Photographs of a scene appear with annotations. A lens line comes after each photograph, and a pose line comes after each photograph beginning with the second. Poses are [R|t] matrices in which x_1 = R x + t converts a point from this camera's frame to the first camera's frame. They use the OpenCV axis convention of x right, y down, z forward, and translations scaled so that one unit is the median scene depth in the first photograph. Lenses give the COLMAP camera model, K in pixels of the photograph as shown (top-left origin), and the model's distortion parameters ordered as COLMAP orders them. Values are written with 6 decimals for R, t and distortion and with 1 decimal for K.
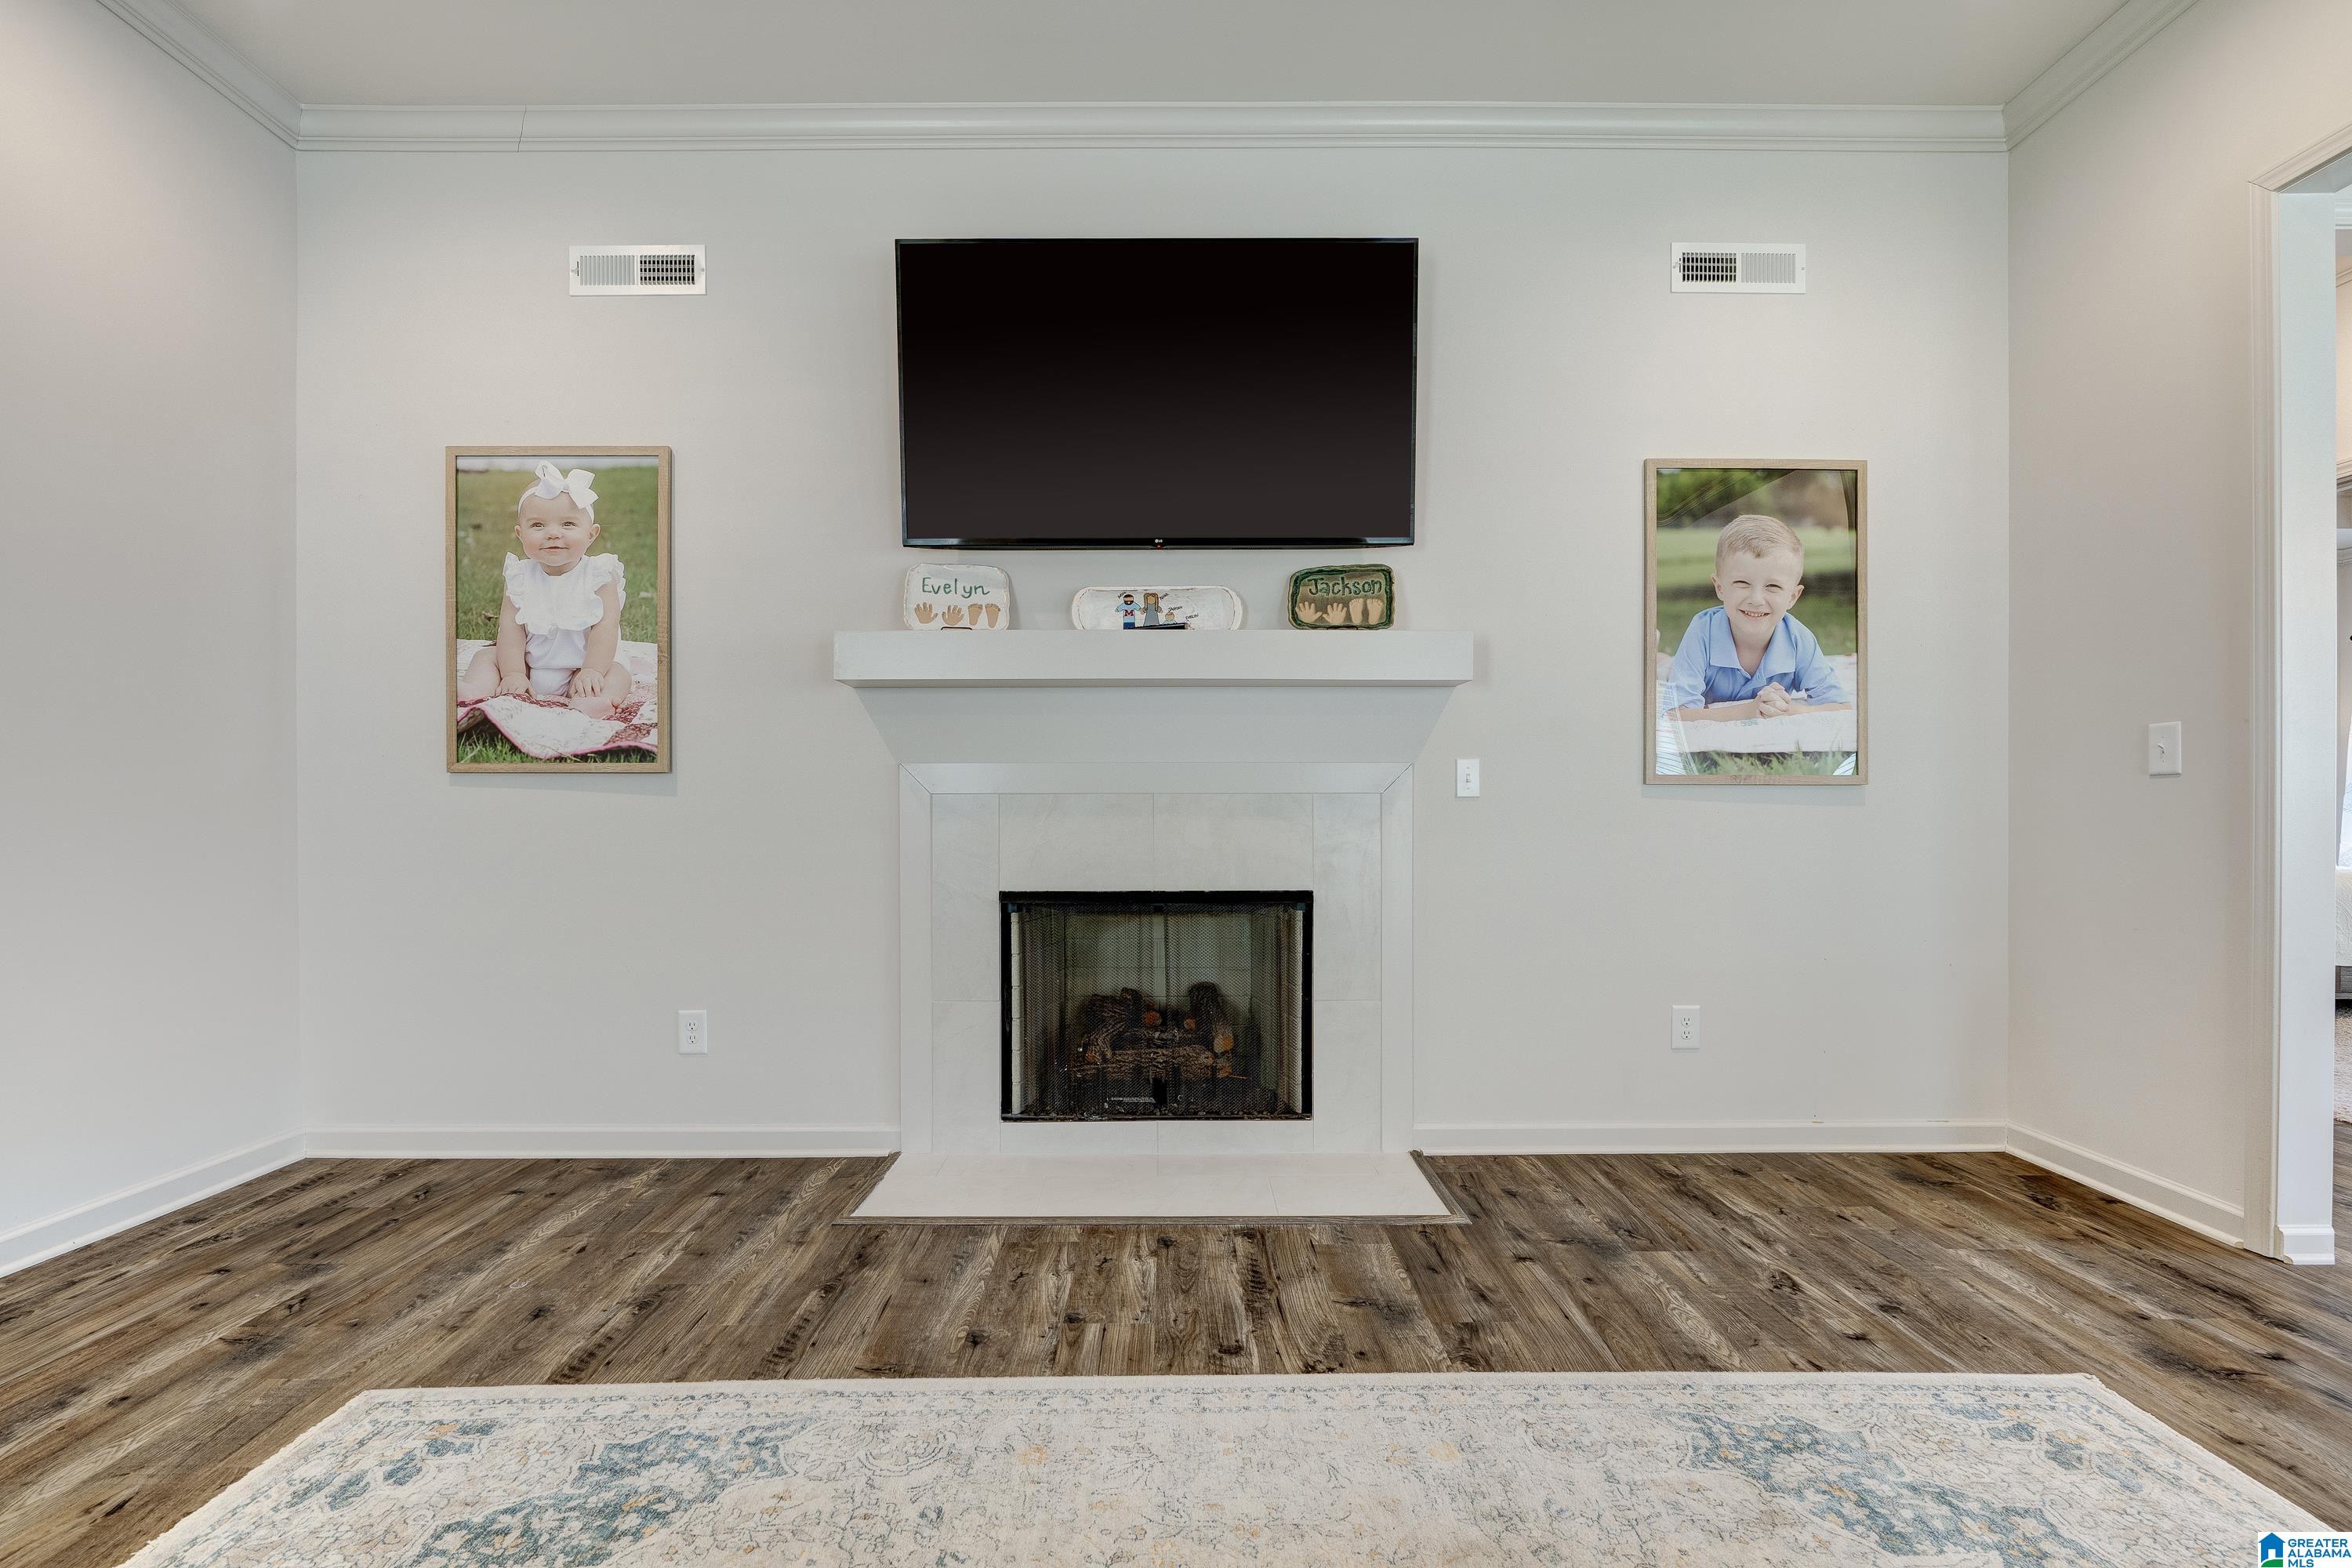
lens RADIAL K [[1069.9, 0, 1176.3], [0, 1069.9, 803.8], [0, 0, 1]] dist [-0.014497, 0.007347]
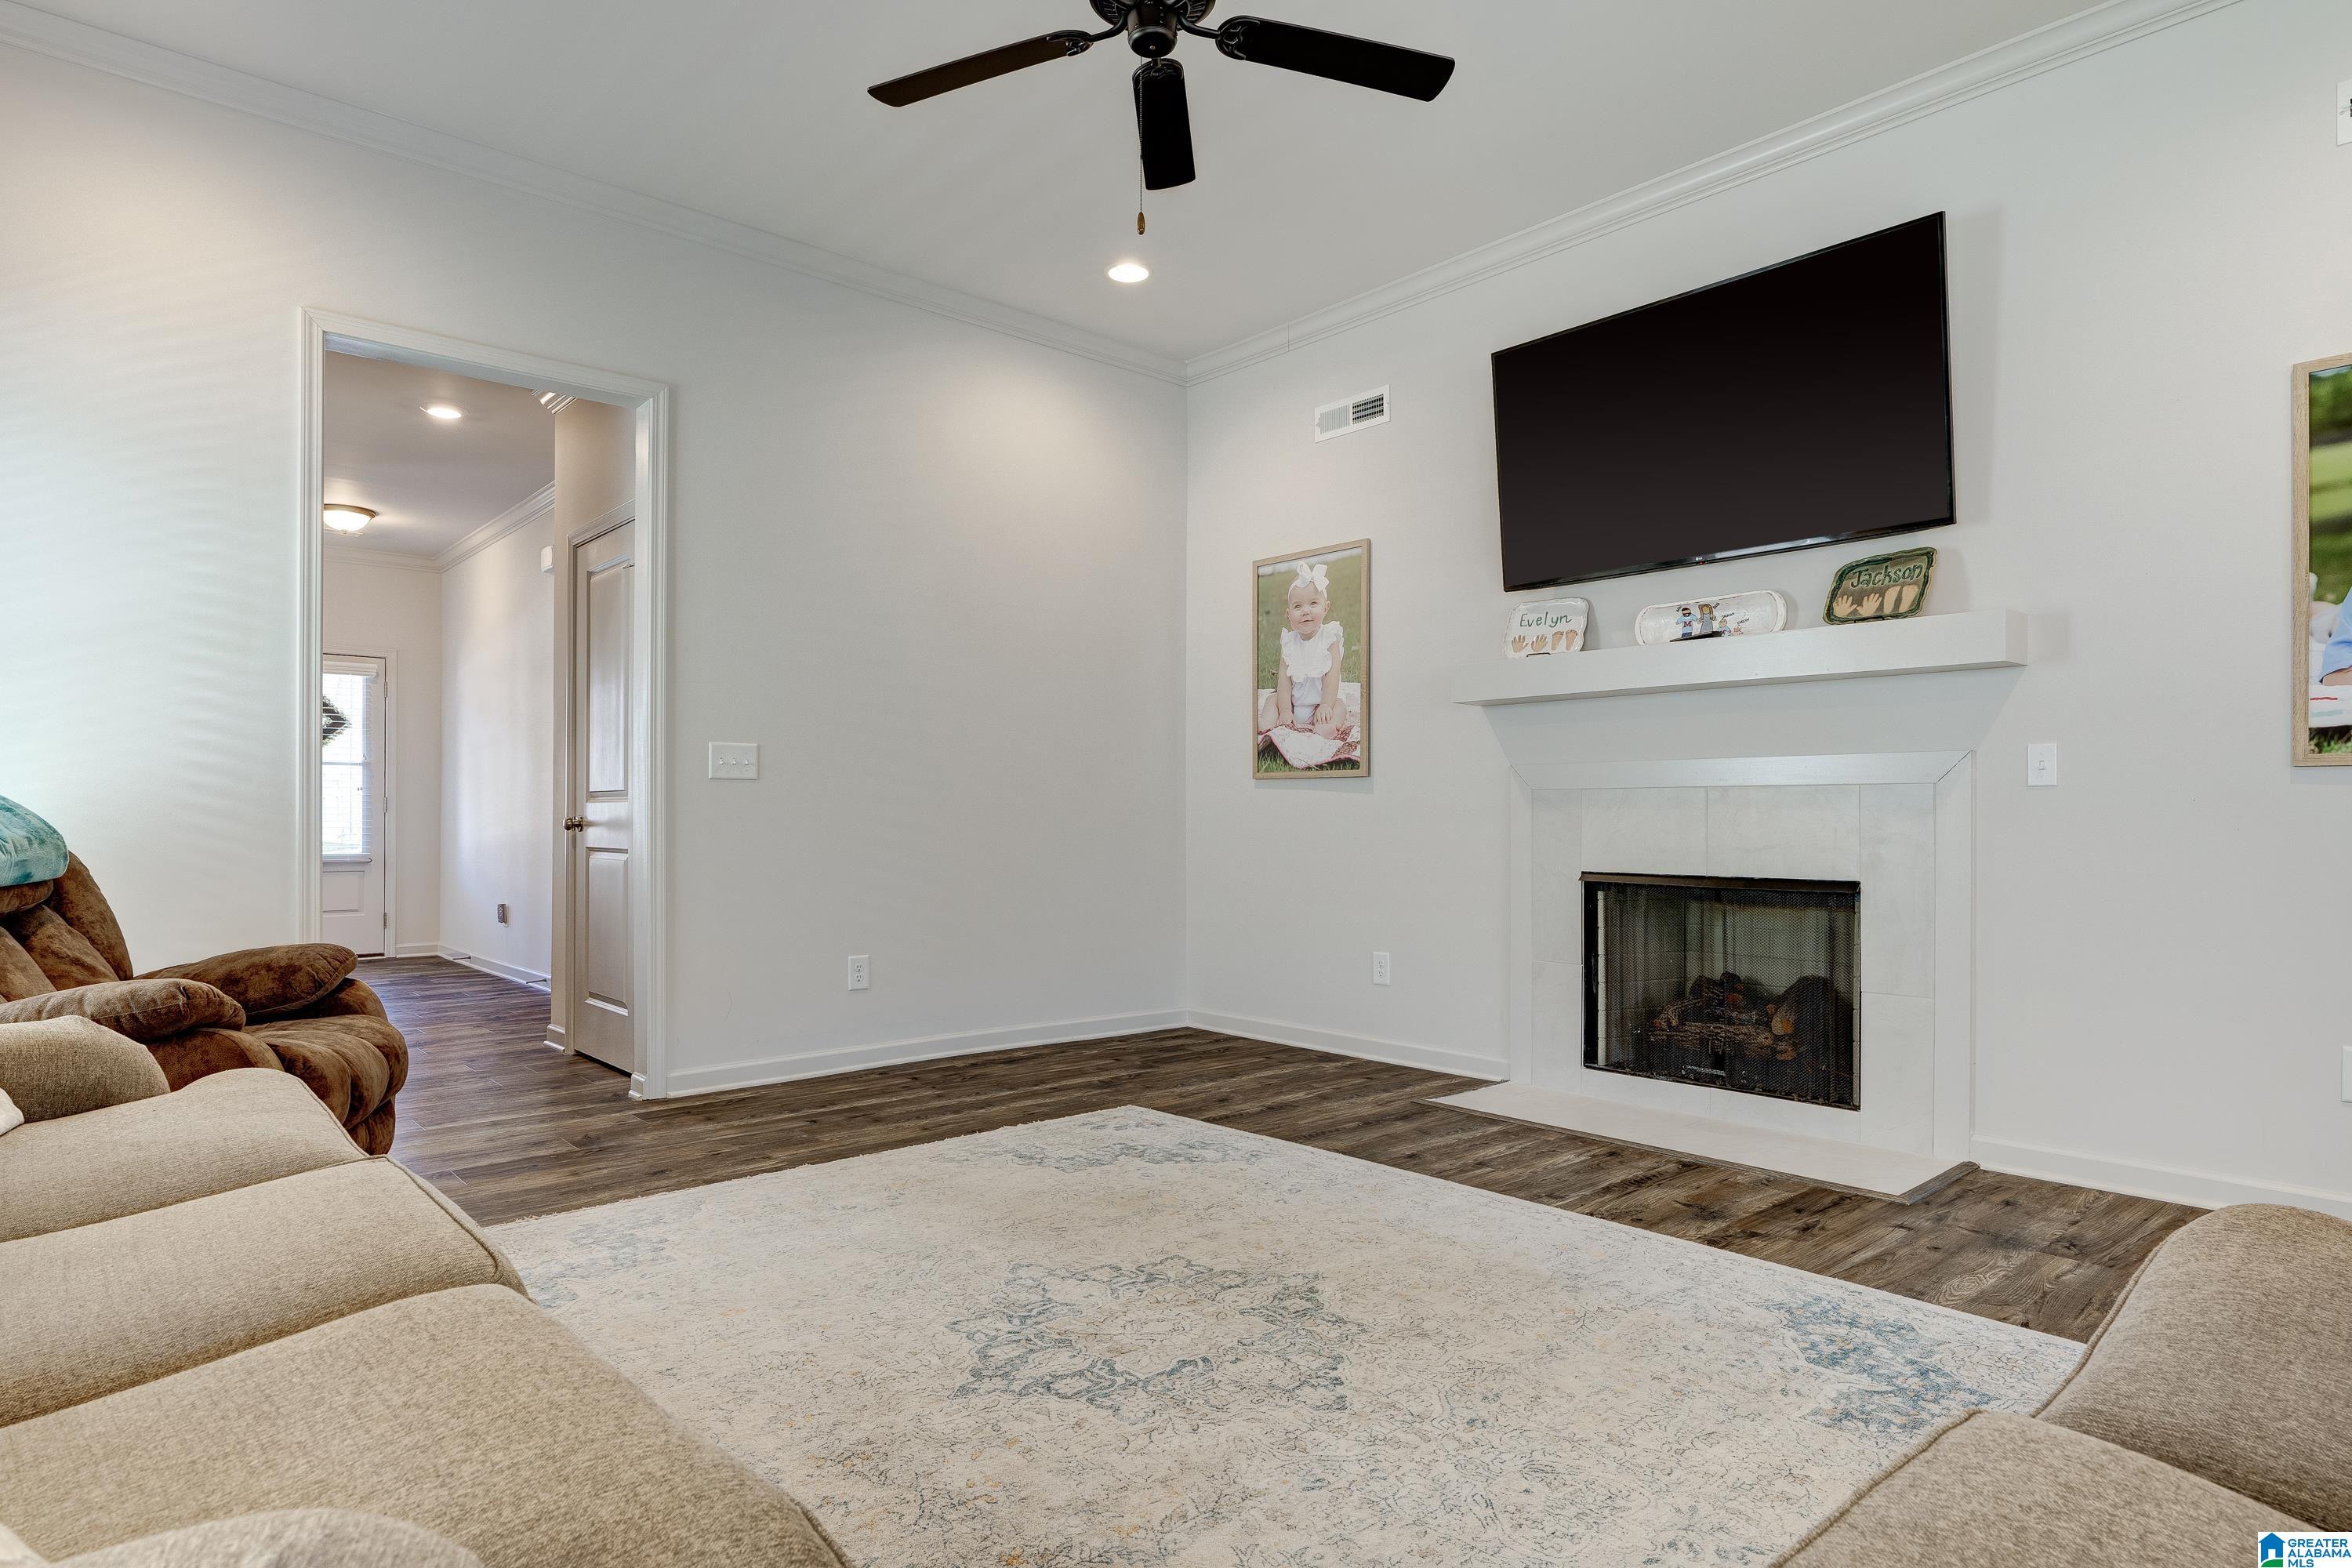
lens RADIAL K [[1317.3, 0, 1176.0], [0, 1317.3, 784.0], [0, 0, 1]] dist [0.001024, 0.001255]
pose [[0.657139, -0.015805, -0.753604, 0.636833], [-0.002476, 0.999729, -0.023126, 0.020190], [0.753766, 0.017063, 0.656922, -0.294061]]
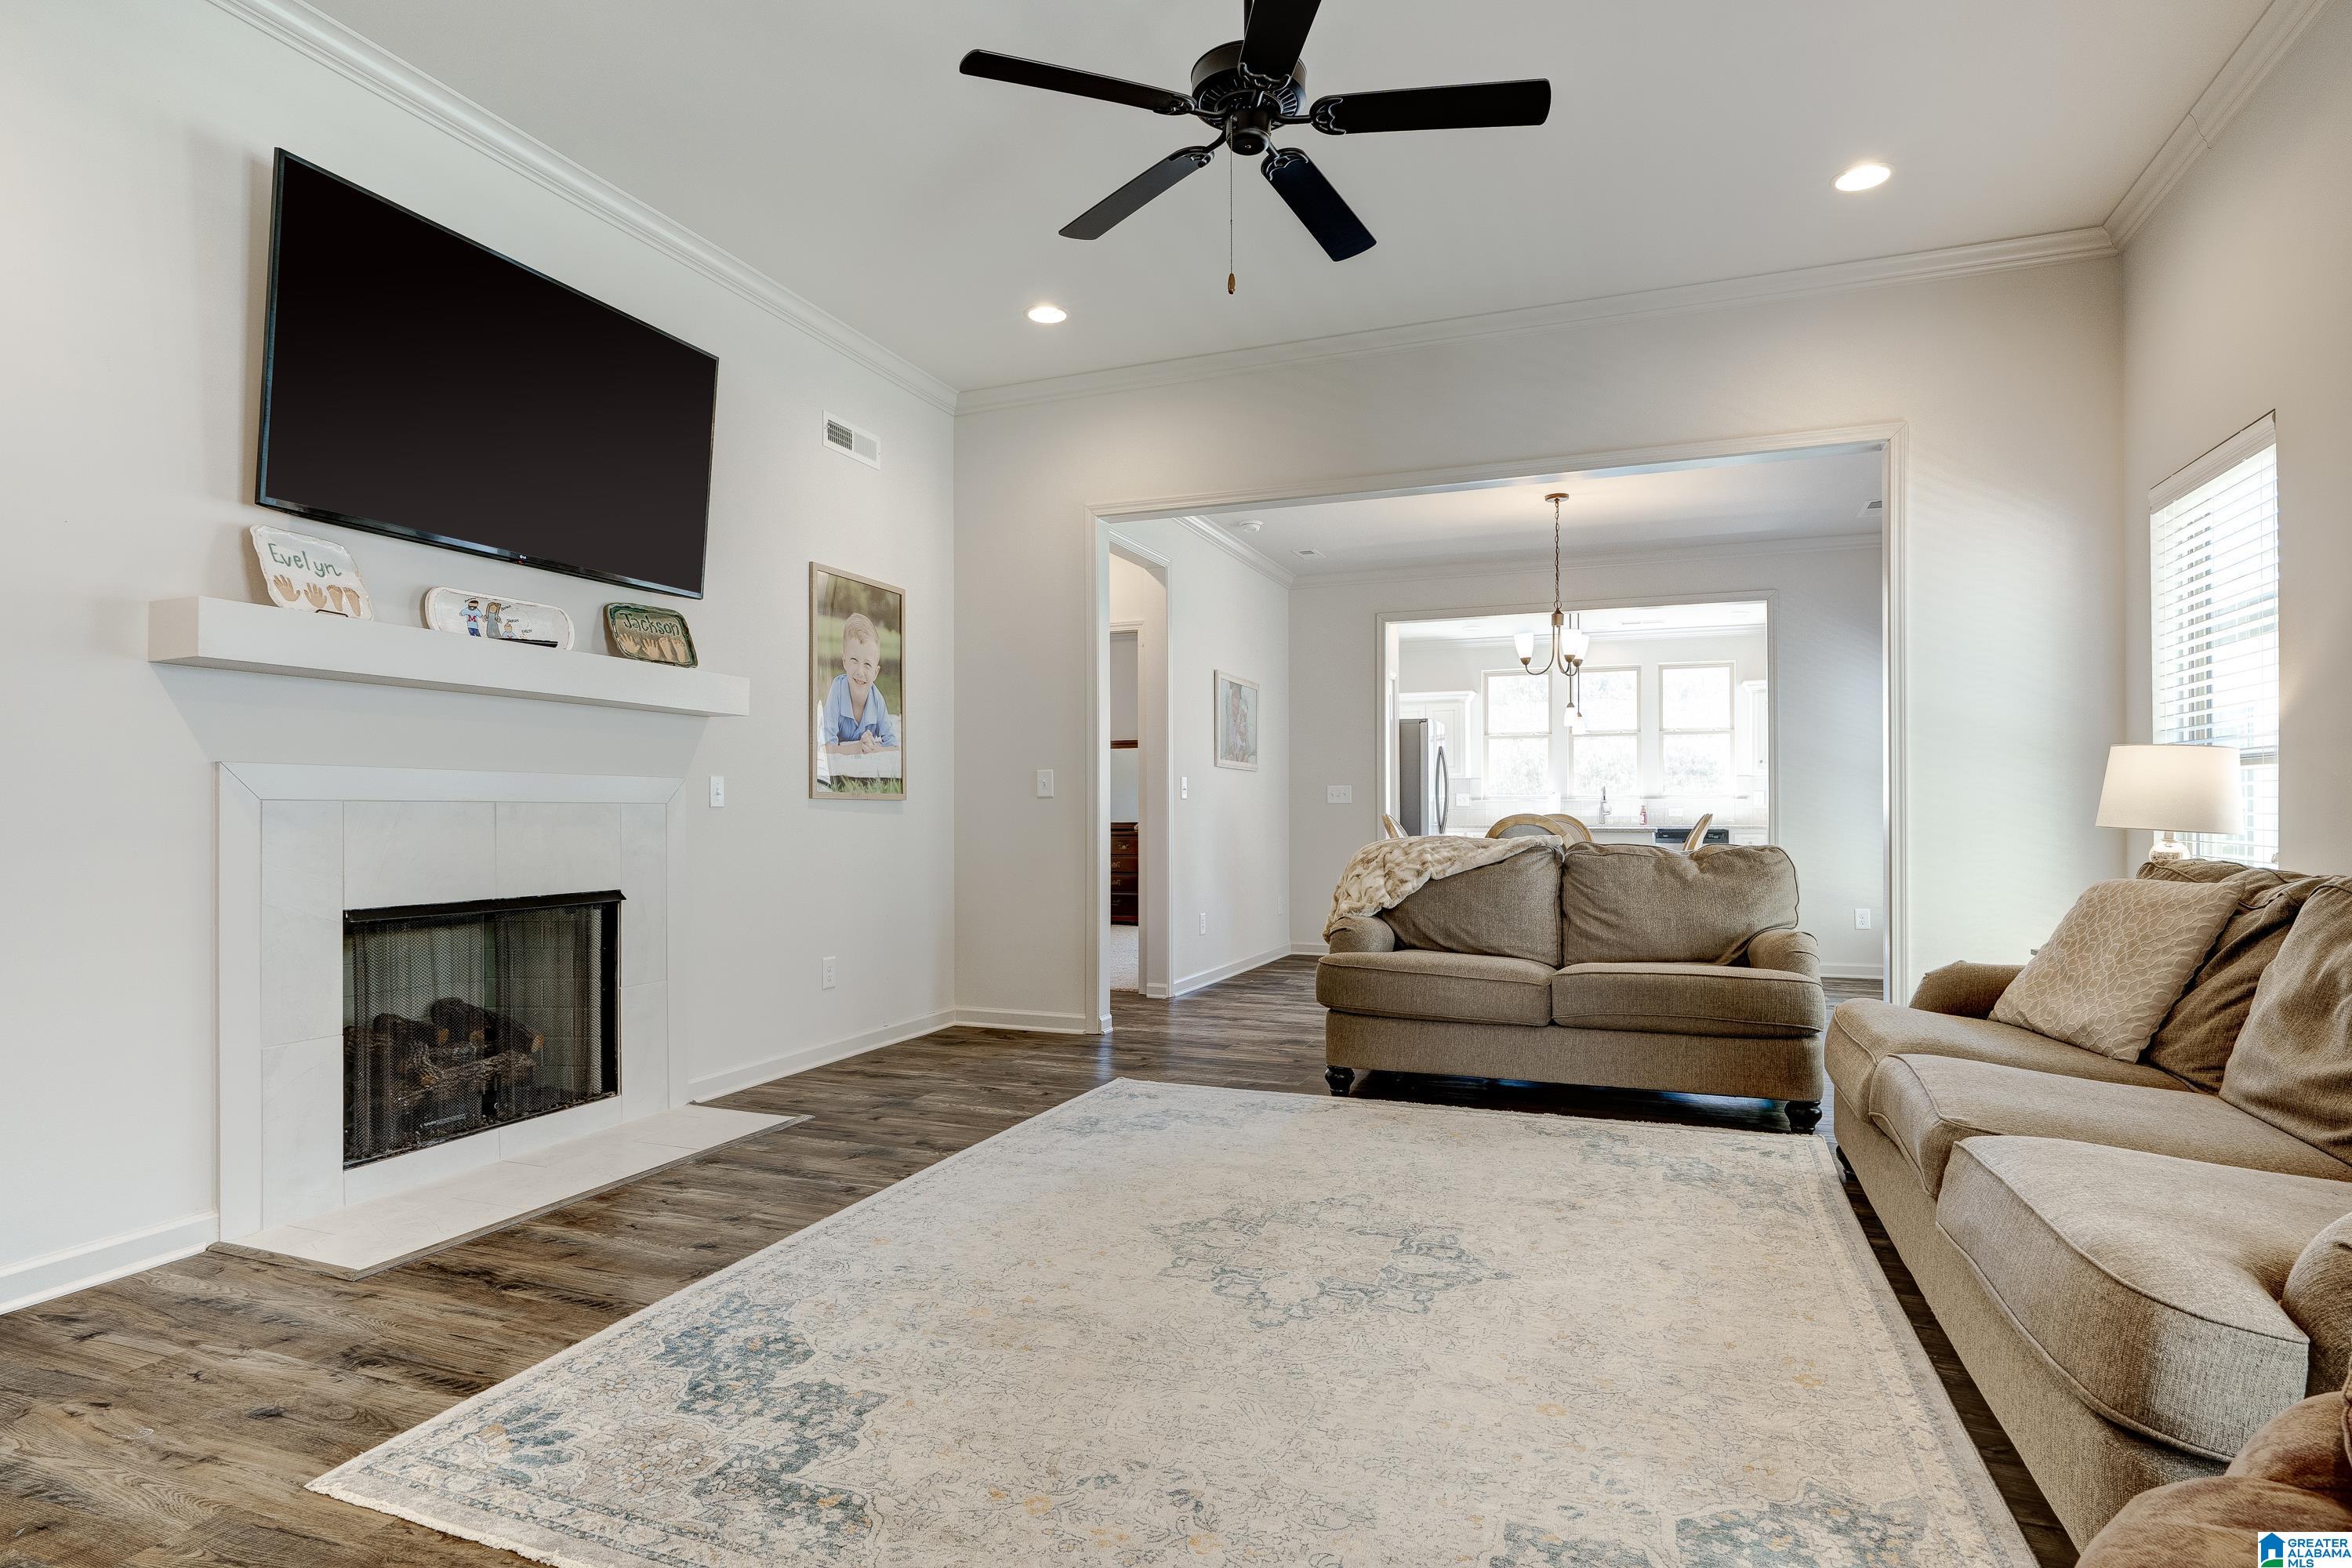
lens RADIAL K [[1239.7, 0, 1180.1], [0, 1239.7, 779.8], [0, 0, 1]] dist [-0.001126, -0.000259]
pose [[0.367611, 0.025862, 0.929620, -0.867777], [0.000387, 0.999609, -0.027962, 0.002577], [-0.929980, 0.010639, 0.367457, -0.026126]]
